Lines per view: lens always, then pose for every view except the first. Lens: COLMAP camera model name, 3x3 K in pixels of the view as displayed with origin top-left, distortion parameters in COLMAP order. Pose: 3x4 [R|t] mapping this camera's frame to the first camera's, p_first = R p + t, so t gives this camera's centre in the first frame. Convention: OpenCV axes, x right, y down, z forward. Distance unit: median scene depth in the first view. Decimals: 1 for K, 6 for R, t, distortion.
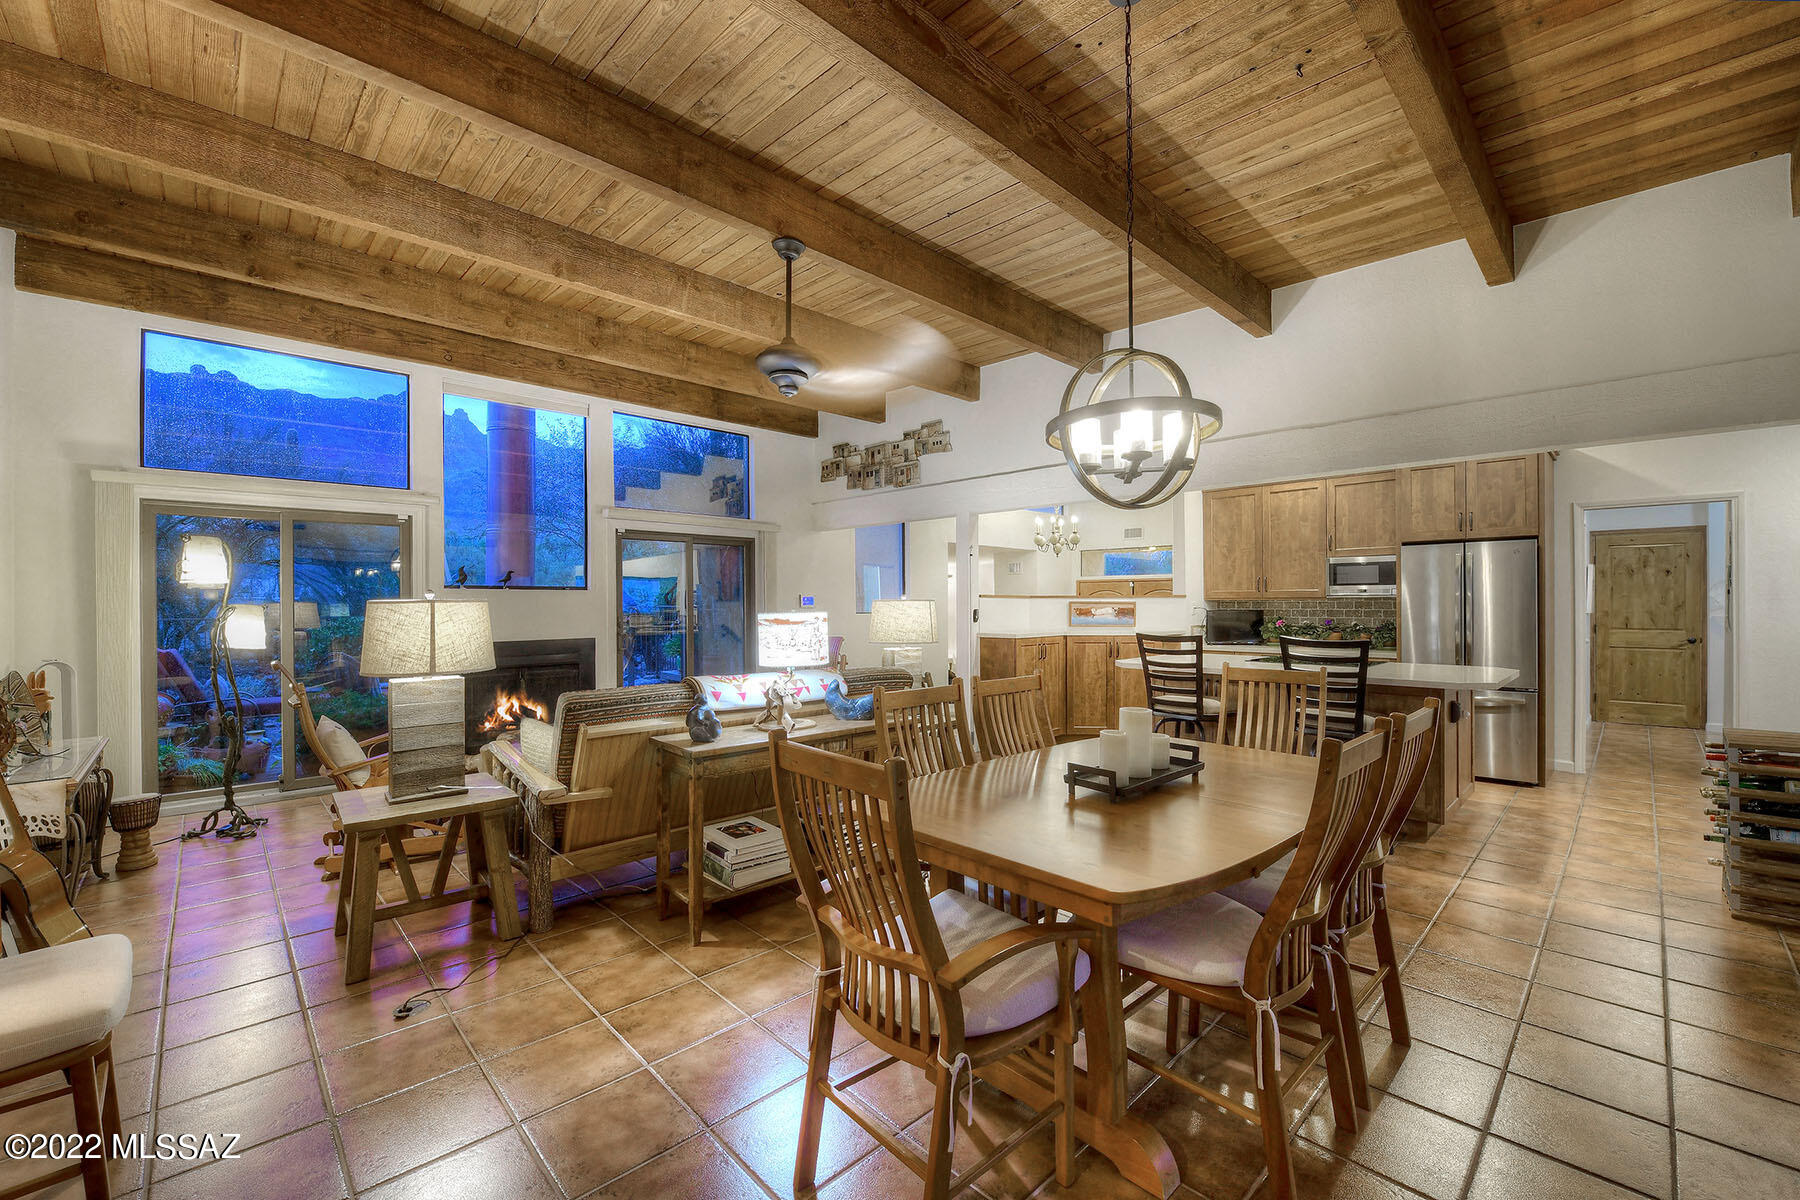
lens RADIAL K [[738.1, 0, 905.0], [0, 738.1, 598.5], [0, 0, 1]] dist [0.003864, -0.000021]
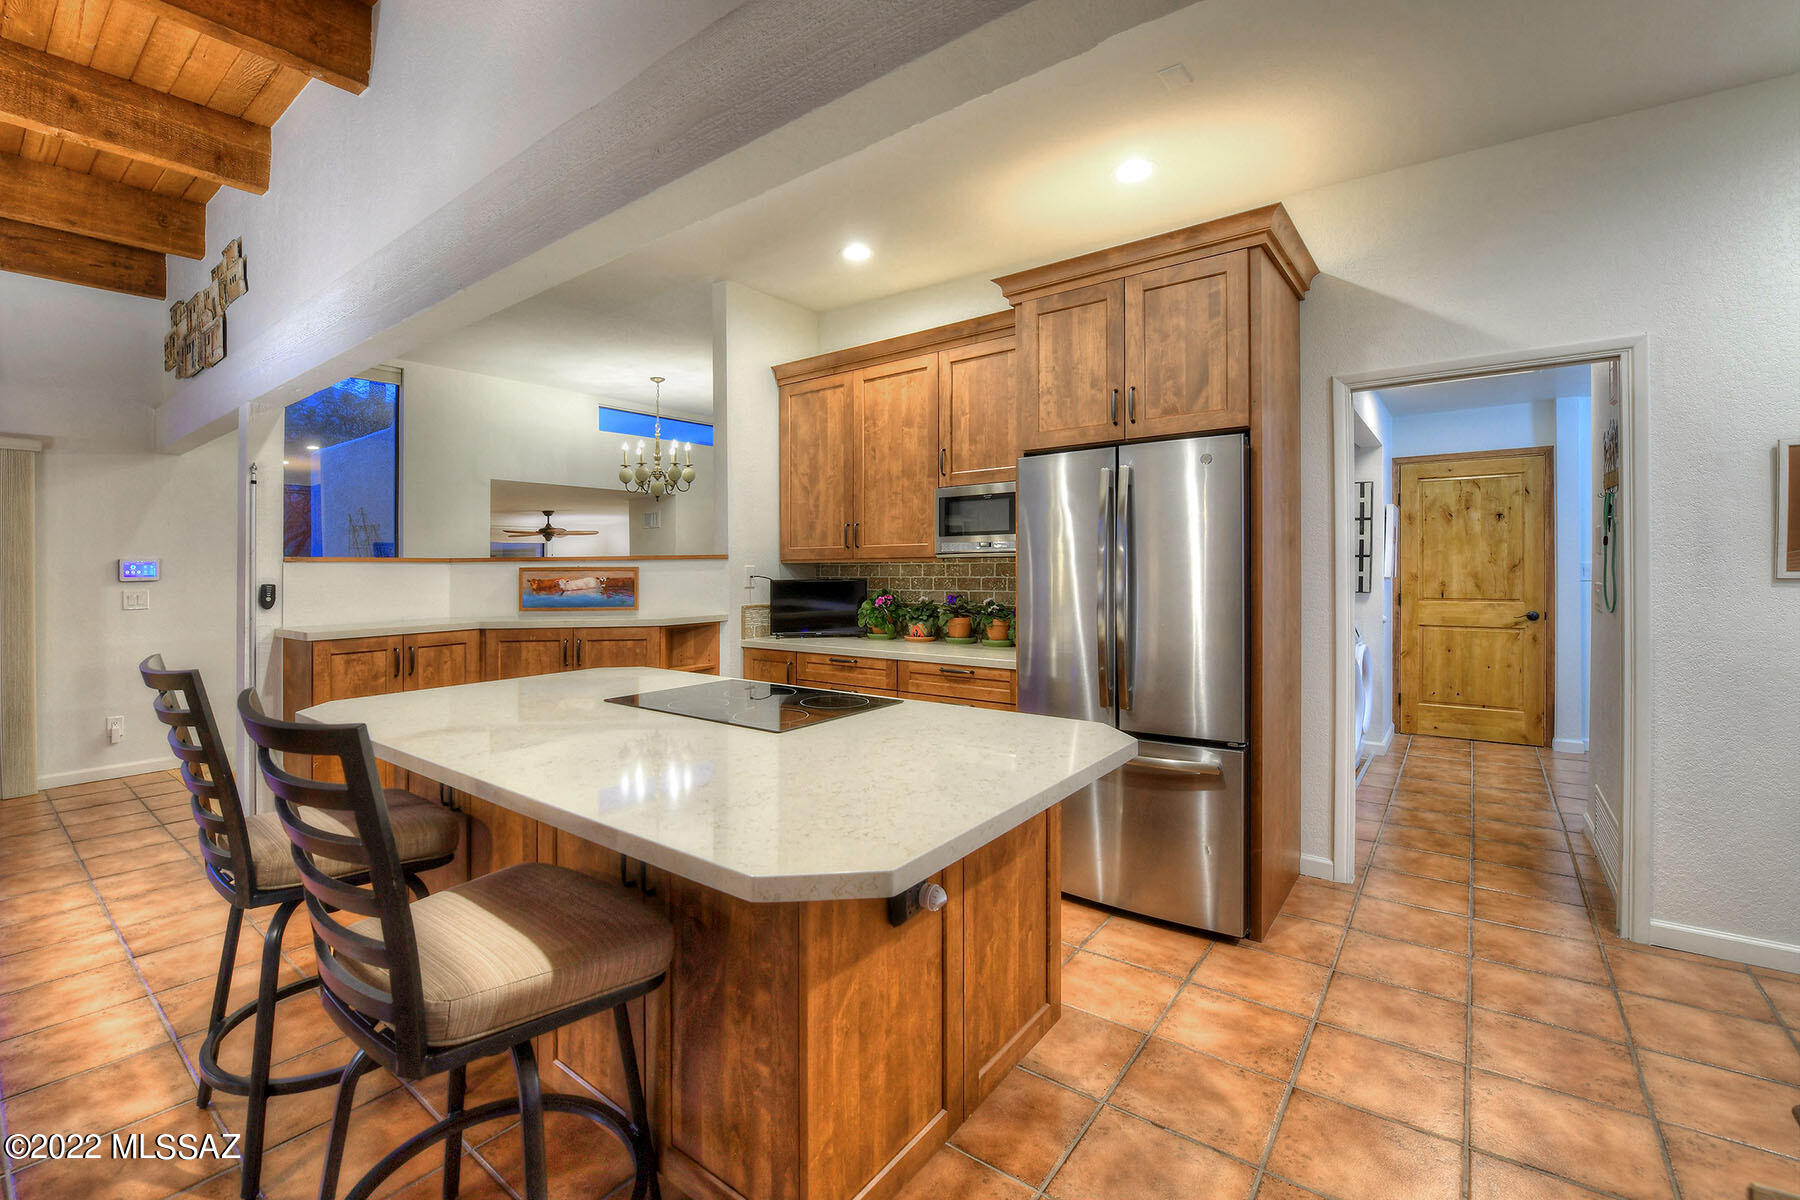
lens RADIAL K [[738.1, 0, 813.7], [0, 738.1, 568.1], [0, 0, 1]] dist [0.003864, -0.000021]
pose [[0.998555, -0.009089, 0.052957, 0.410119], [0.008610, 0.999920, 0.009260, 0.000993], [-0.053037, -0.008791, 0.998554, 0.398516]]
